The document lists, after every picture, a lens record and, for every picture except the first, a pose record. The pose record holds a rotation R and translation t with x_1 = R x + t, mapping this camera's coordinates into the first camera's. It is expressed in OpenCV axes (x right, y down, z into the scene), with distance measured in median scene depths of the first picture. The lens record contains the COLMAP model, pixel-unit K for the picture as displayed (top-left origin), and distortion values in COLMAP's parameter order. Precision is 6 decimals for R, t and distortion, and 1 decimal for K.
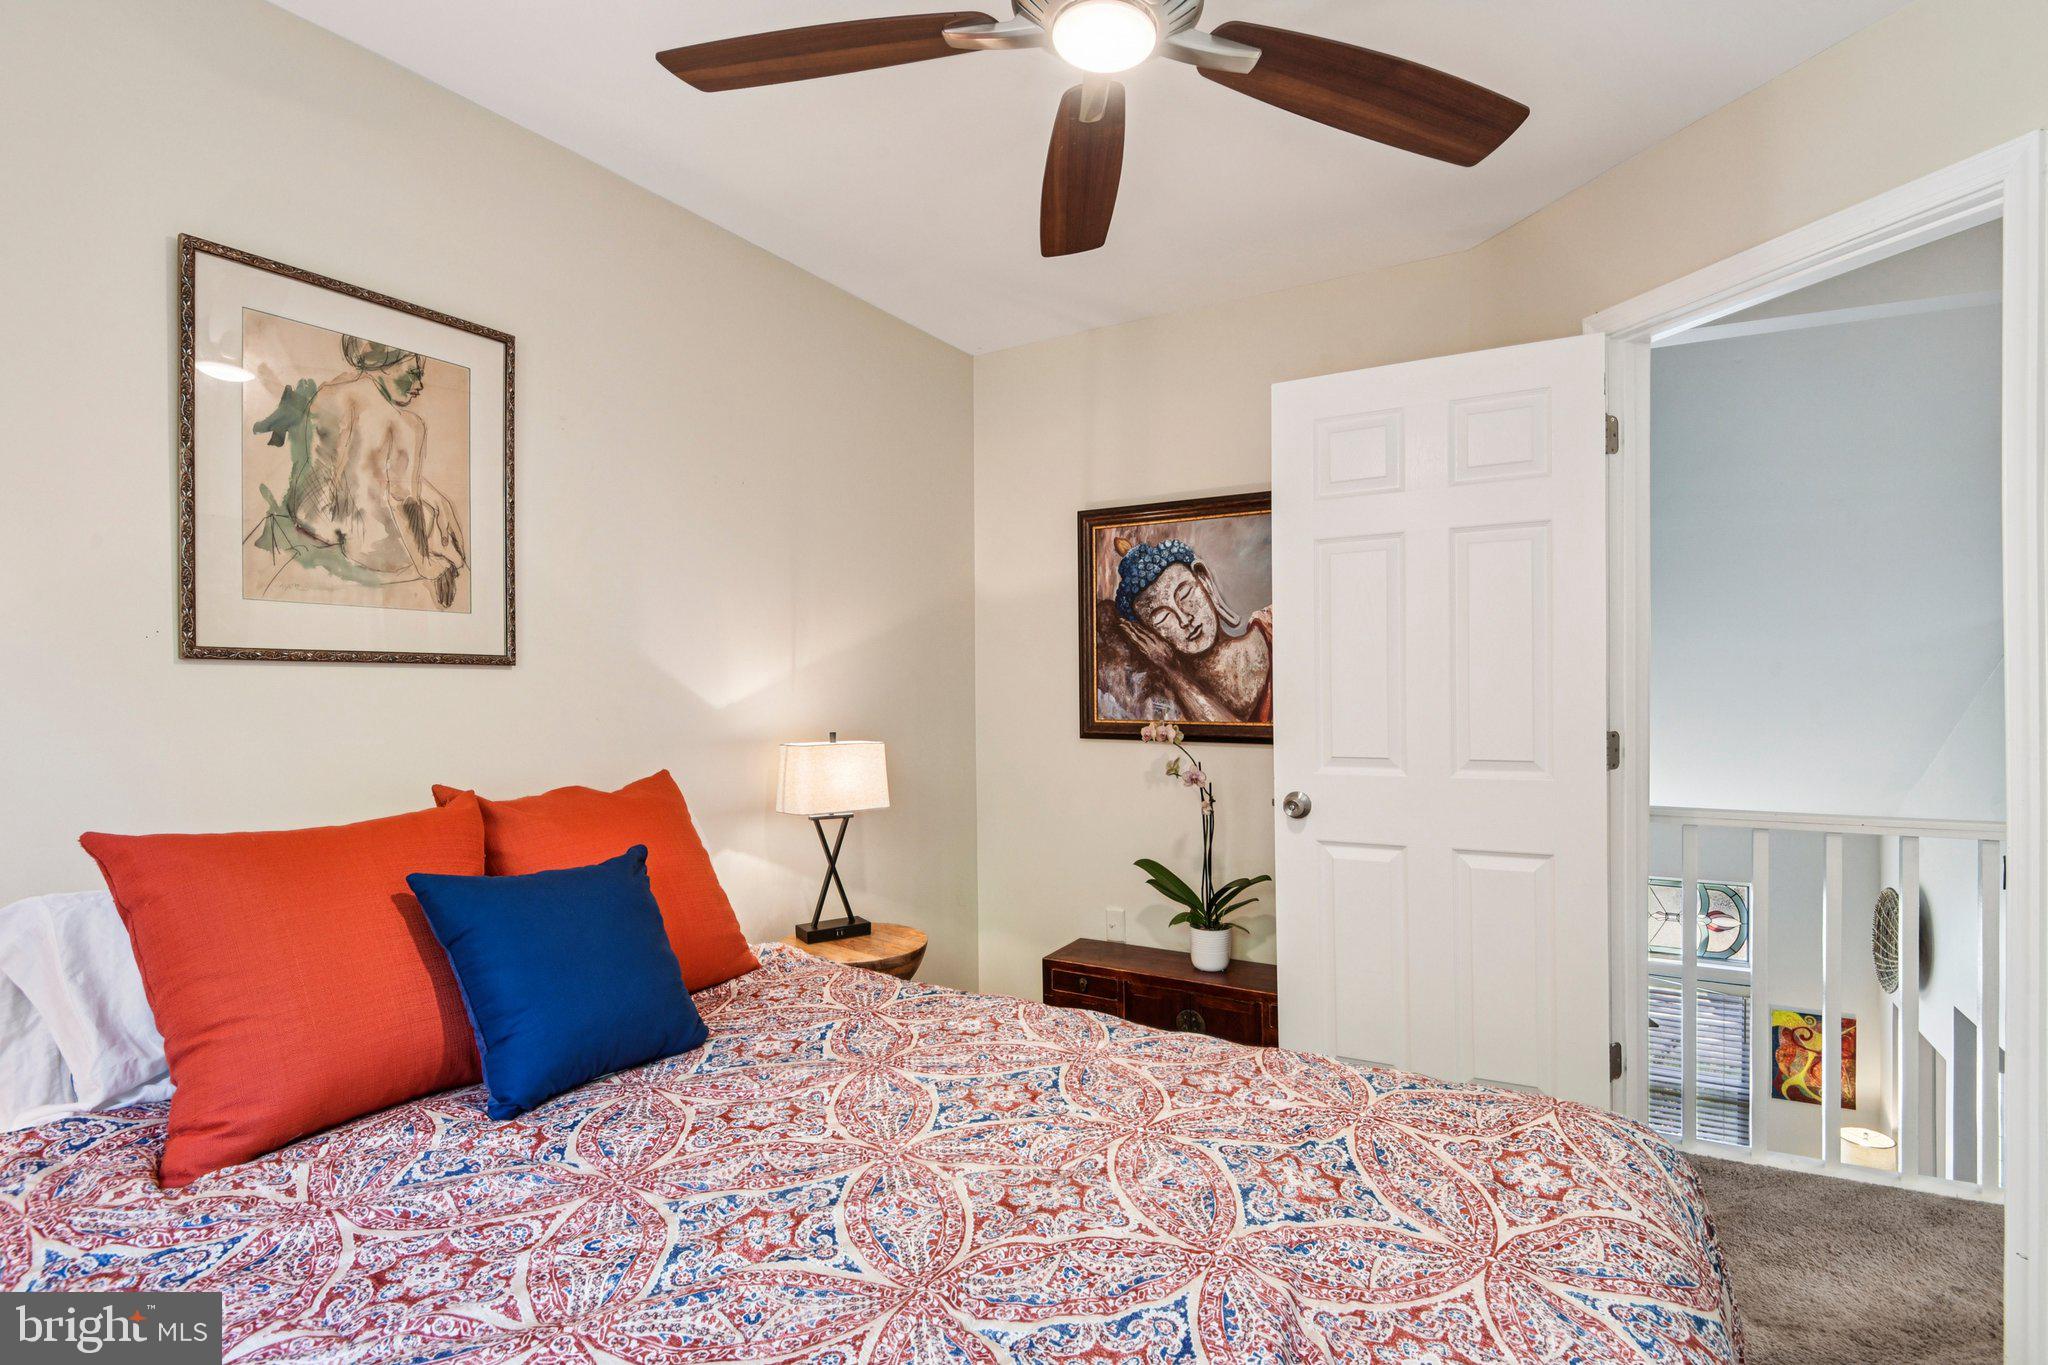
lens RADIAL K [[969.2, 0, 1022.3], [0, 969.2, 700.5], [0, 0, 1]] dist [-0.028888, -0.009849]
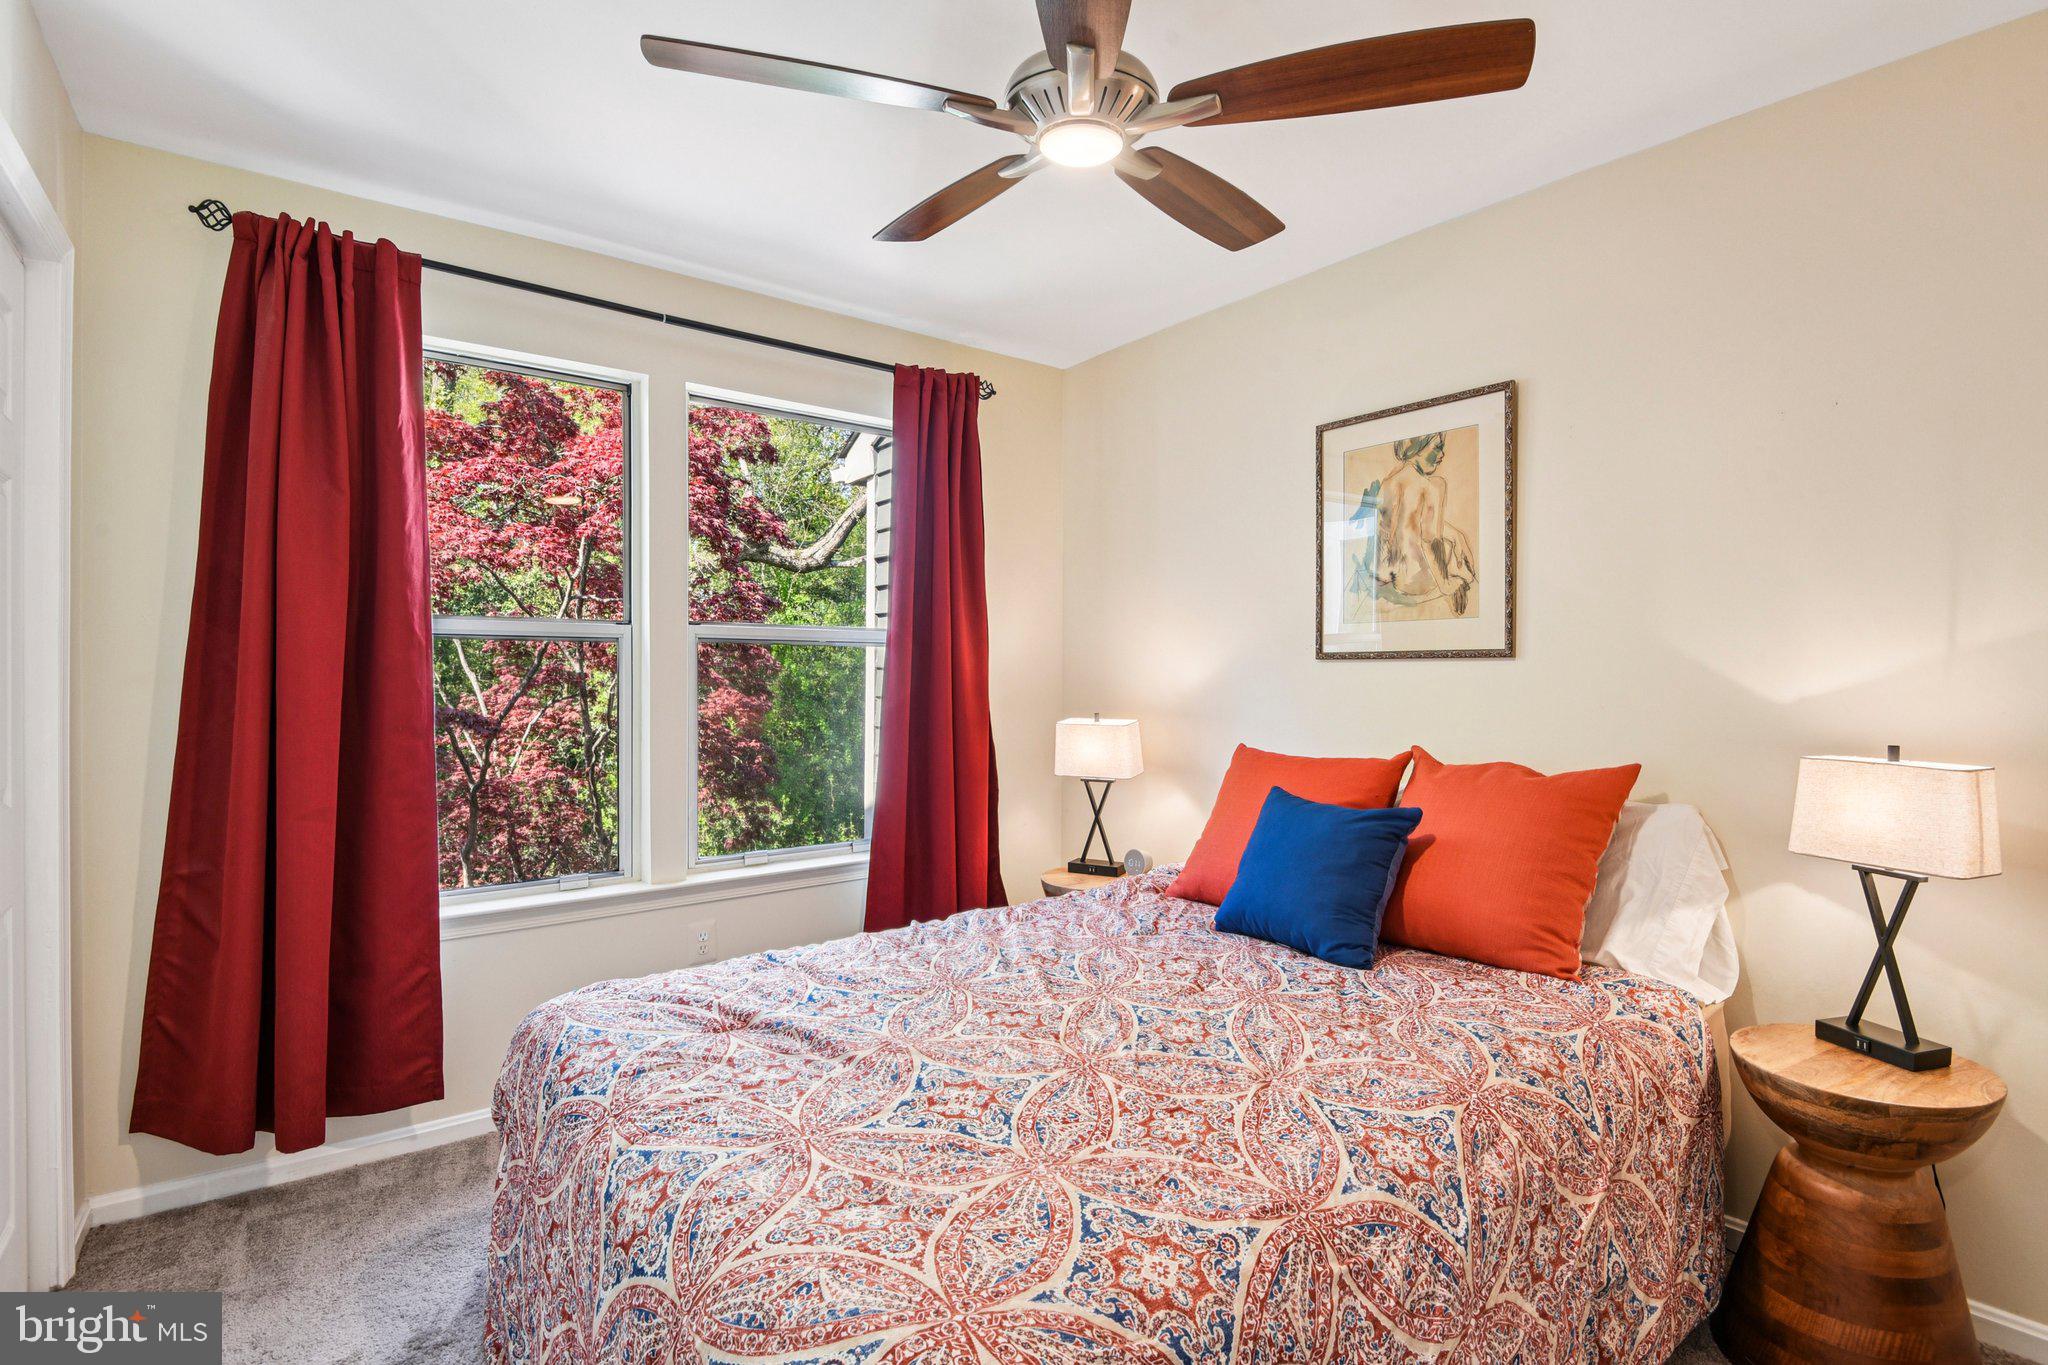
lens RADIAL K [[969.2, 0, 1030.6], [0, 969.2, 671.7], [0, 0, 1]] dist [-0.028888, -0.009849]
pose [[-0.369335, 0.004258, -0.929287, 0.889390], [-0.007951, 0.999938, 0.007742, -0.025948], [0.929262, 0.010248, -0.369278, 0.988467]]
